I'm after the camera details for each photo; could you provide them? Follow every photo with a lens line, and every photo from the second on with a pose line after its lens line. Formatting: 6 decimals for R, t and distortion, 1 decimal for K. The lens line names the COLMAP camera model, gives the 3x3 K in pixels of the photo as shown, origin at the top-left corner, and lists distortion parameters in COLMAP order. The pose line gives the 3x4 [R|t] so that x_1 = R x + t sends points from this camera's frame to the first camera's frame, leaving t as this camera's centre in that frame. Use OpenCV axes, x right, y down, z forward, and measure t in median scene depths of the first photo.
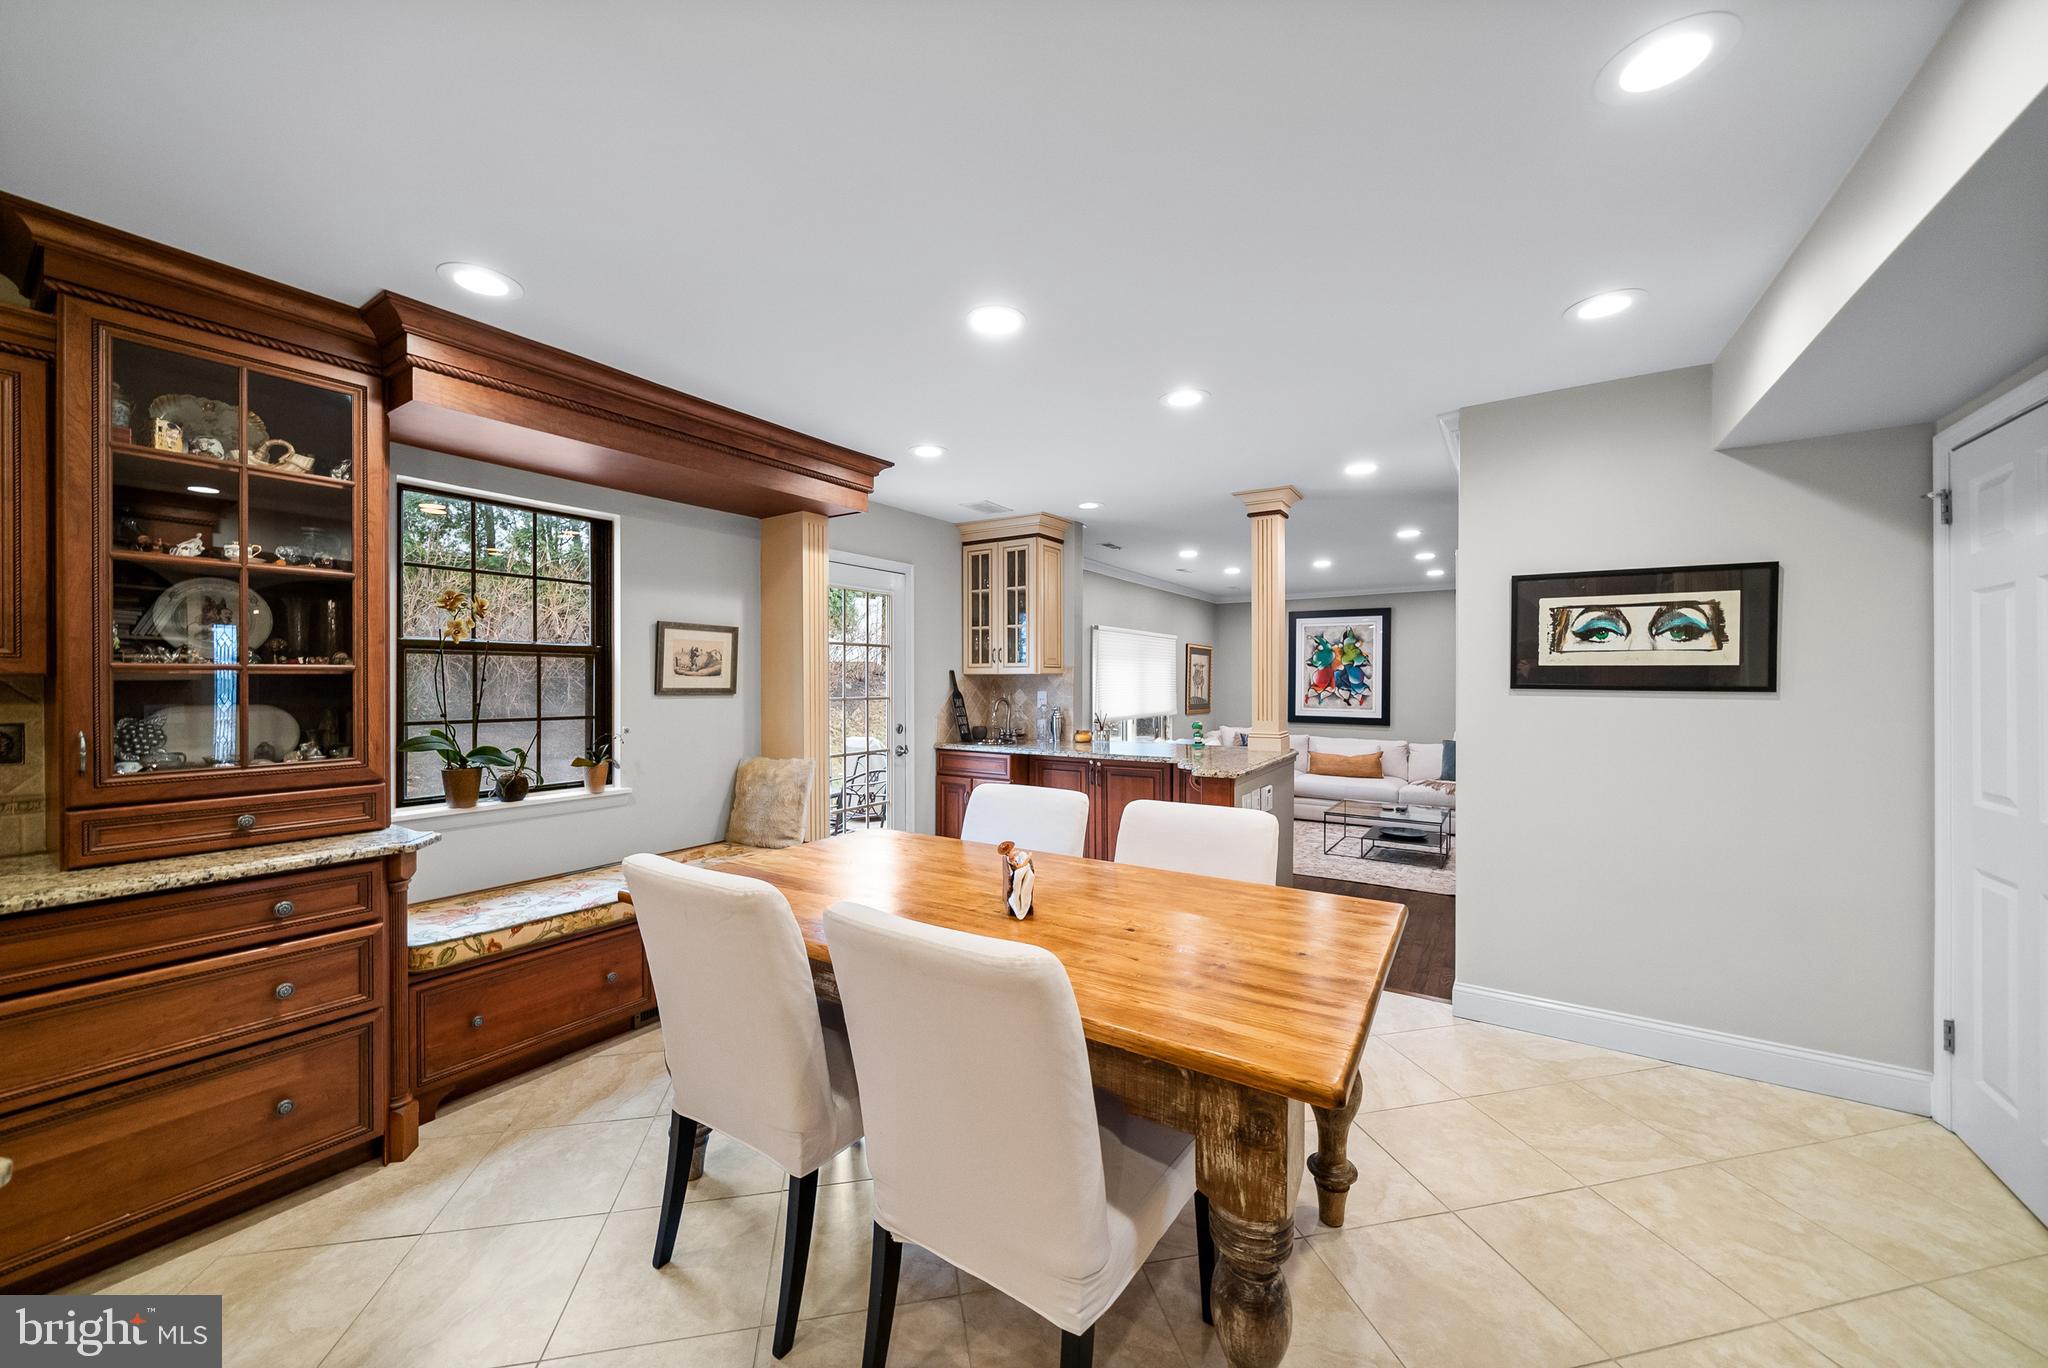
lens RADIAL K [[743.7, 0, 1011.0], [0, 743.7, 683.6], [0, 0, 1]] dist [-0.006932, 0.000757]
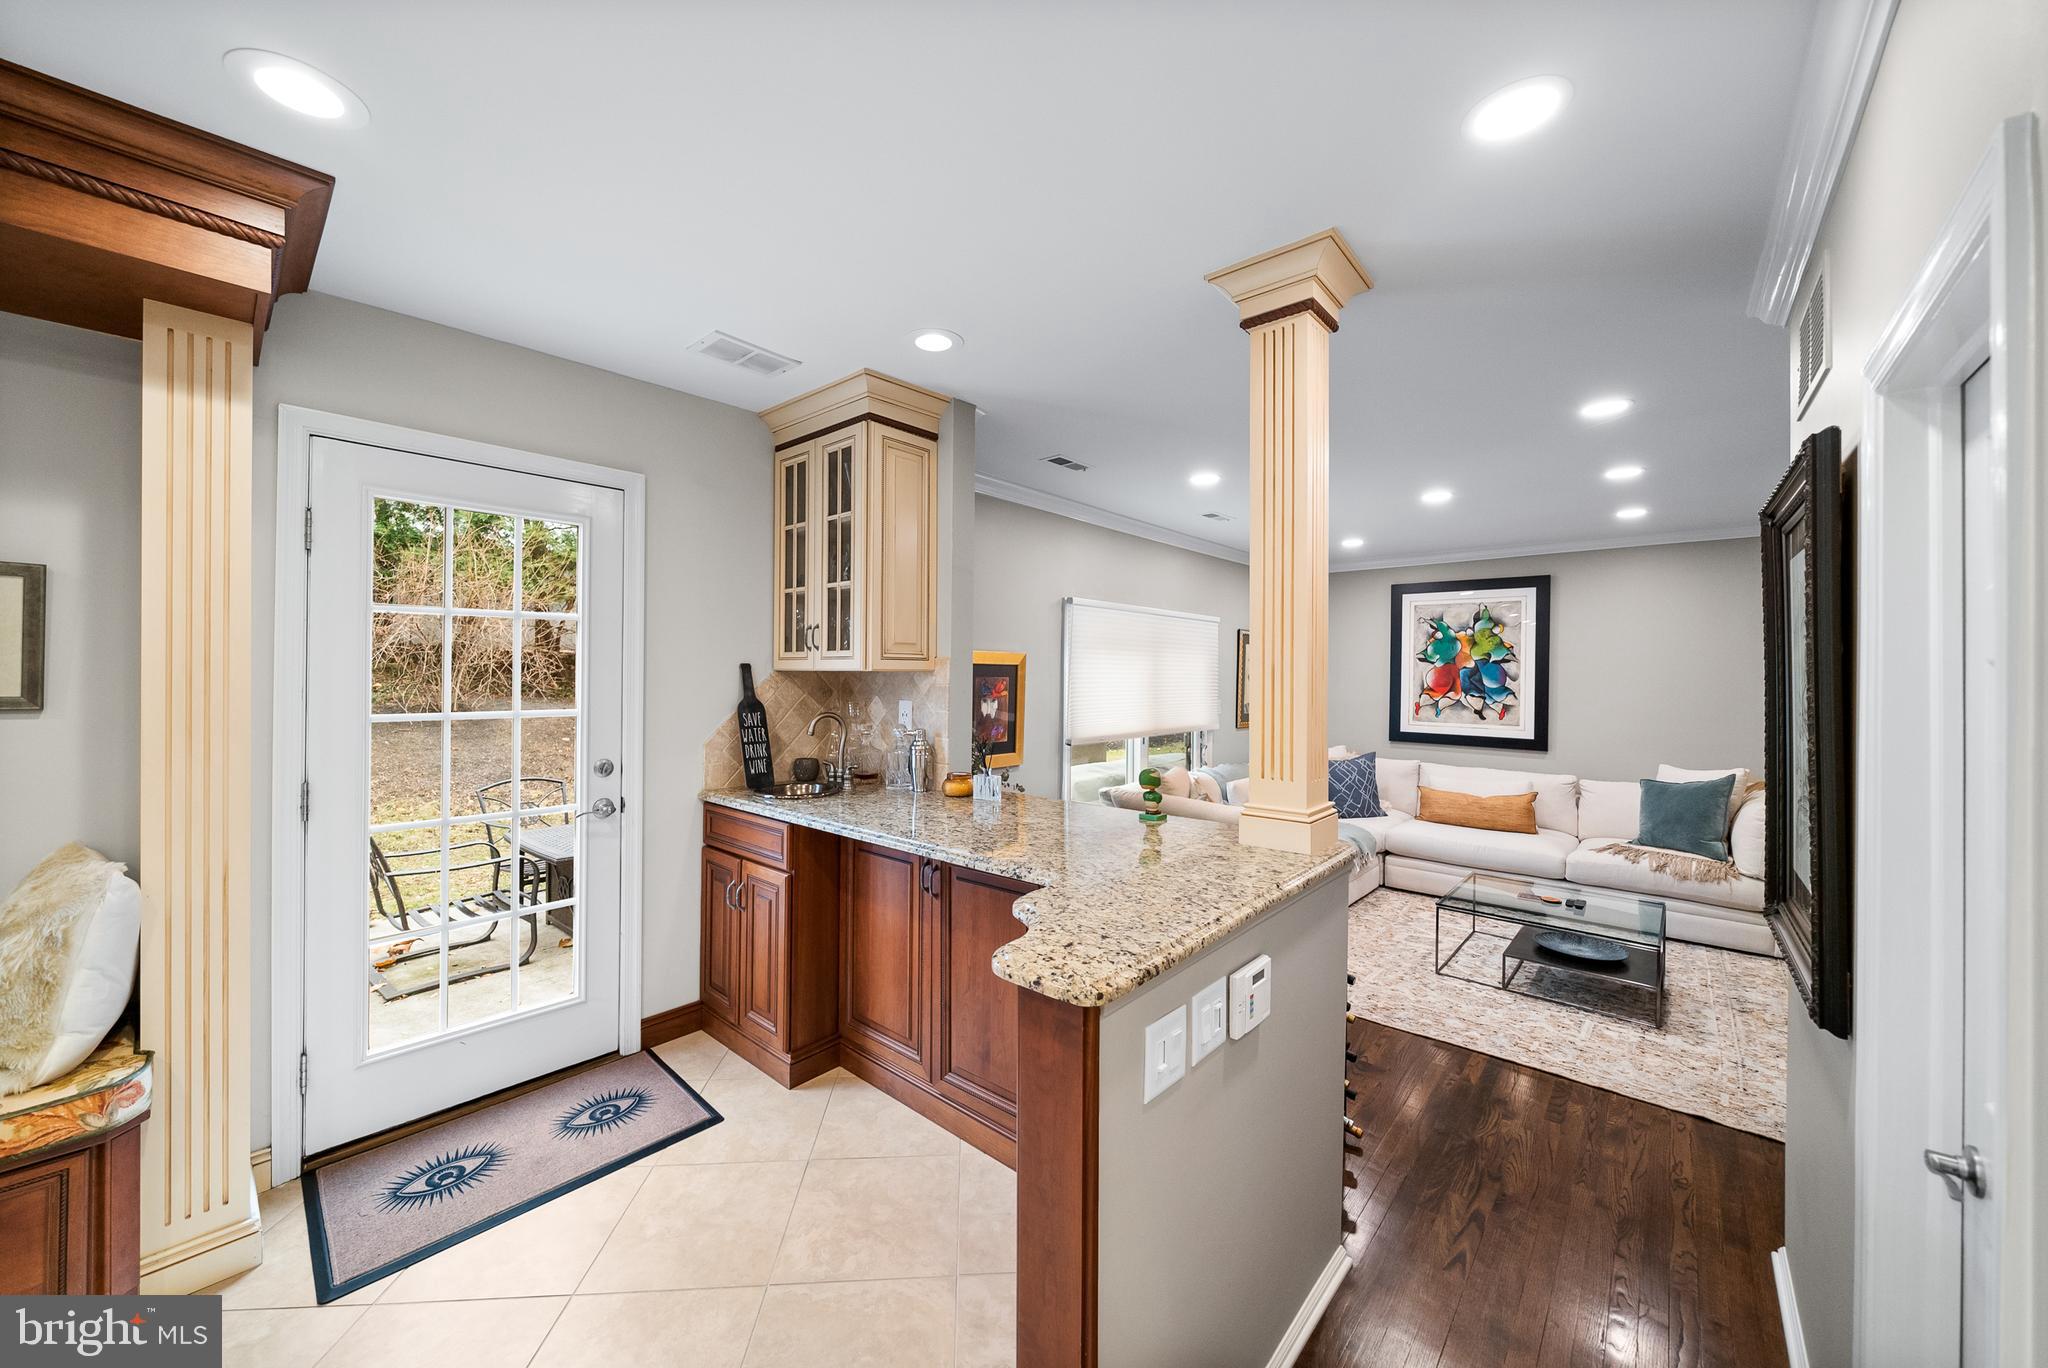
lens RADIAL K [[743.7, 0, 1011.3], [0, 743.7, 674.2], [0, 0, 1]] dist [-0.006932, 0.000757]
pose [[0.990217, 0.007957, -0.139306, 0.278355], [-0.008752, 0.999949, -0.005096, -0.011191], [0.139259, 0.006265, 0.990236, 0.607138]]
